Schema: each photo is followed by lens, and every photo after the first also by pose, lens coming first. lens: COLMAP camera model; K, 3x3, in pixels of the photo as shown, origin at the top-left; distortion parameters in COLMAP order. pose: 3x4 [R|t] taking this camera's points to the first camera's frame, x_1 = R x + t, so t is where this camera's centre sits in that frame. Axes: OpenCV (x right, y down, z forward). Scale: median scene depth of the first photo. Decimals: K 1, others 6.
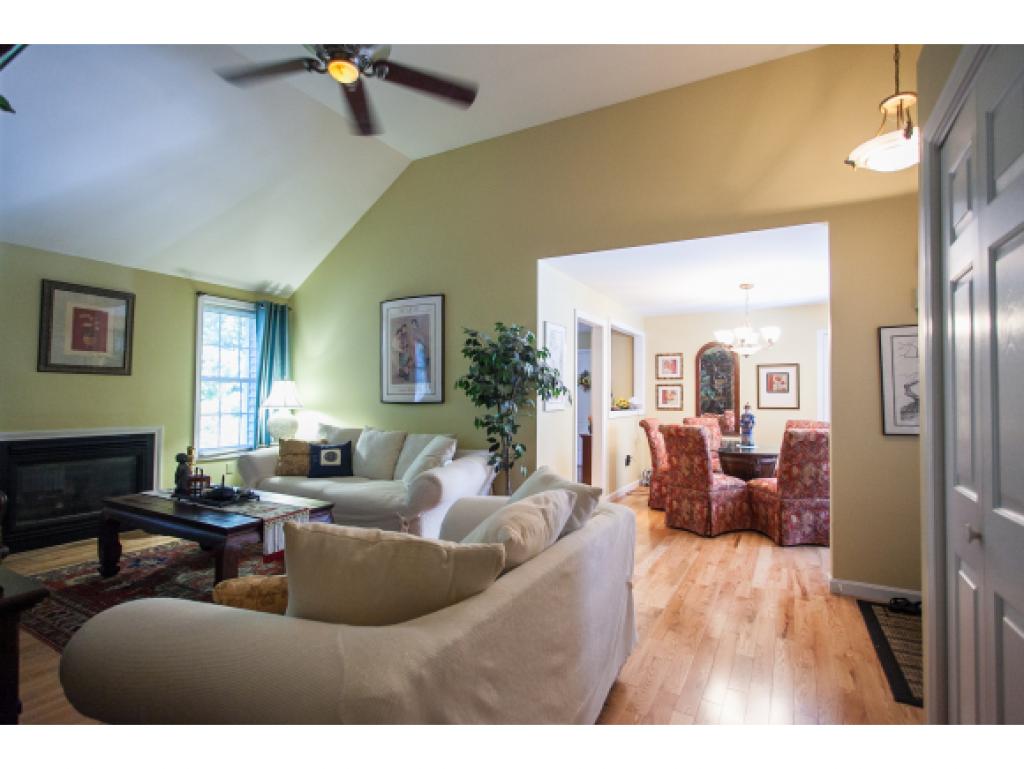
lens RADIAL K [[485.2, 0, 509.7], [0, 485.2, 380.7], [0, 0, 1]] dist [-0.004089, 0.000613]
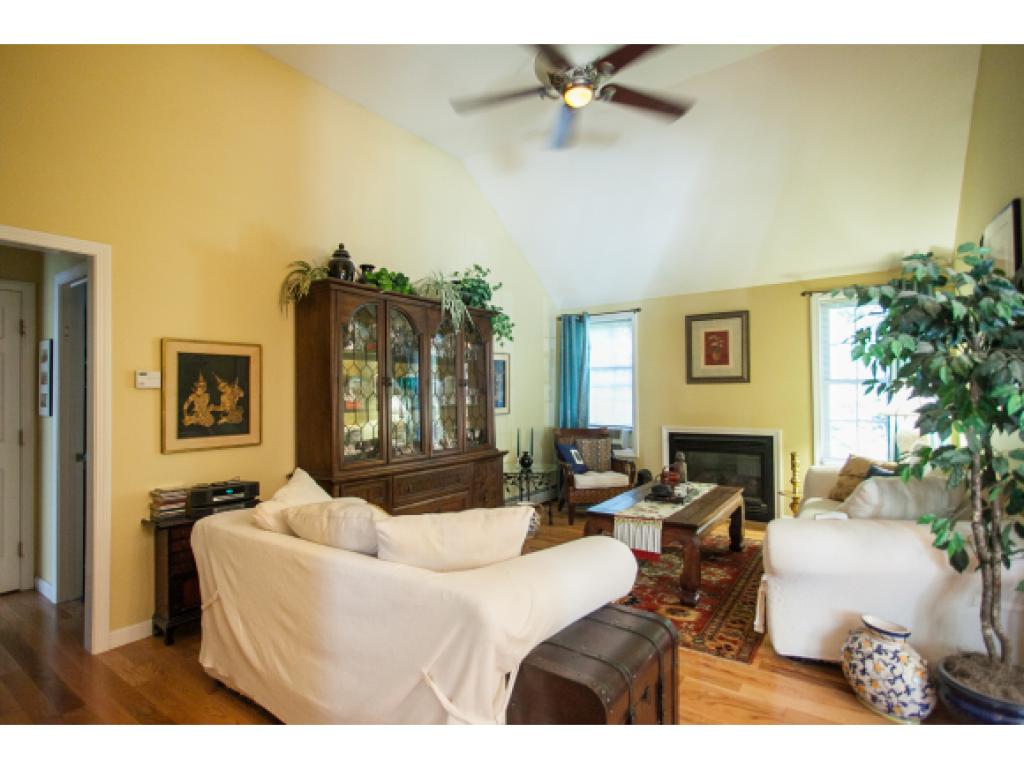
lens RADIAL K [[503.4, 0, 508.5], [0, 503.4, 389.7], [0, 0, 1]] dist [0.003277, 0.001017]
pose [[-0.085497, -0.013563, -0.996246, 0.729255], [0.037207, 0.999166, -0.016796, 0.006436], [0.995643, -0.038504, -0.084921, 0.907598]]
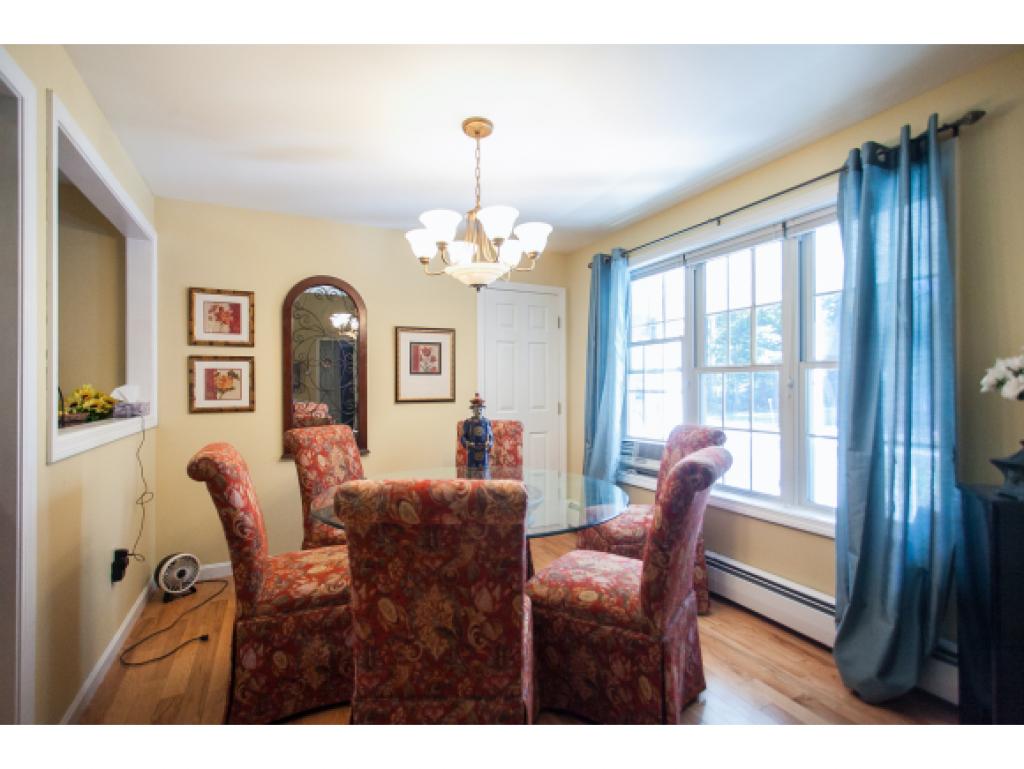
lens RADIAL K [[485.2, 0, 510.8], [0, 485.2, 381.0], [0, 0, 1]] dist [-0.004089, 0.000613]
pose [[0.551684, -0.002143, 0.834051, 0.098697], [-0.017061, 0.999758, 0.013854, 0.019646], [-0.833879, -0.021873, 0.551514, 0.523923]]
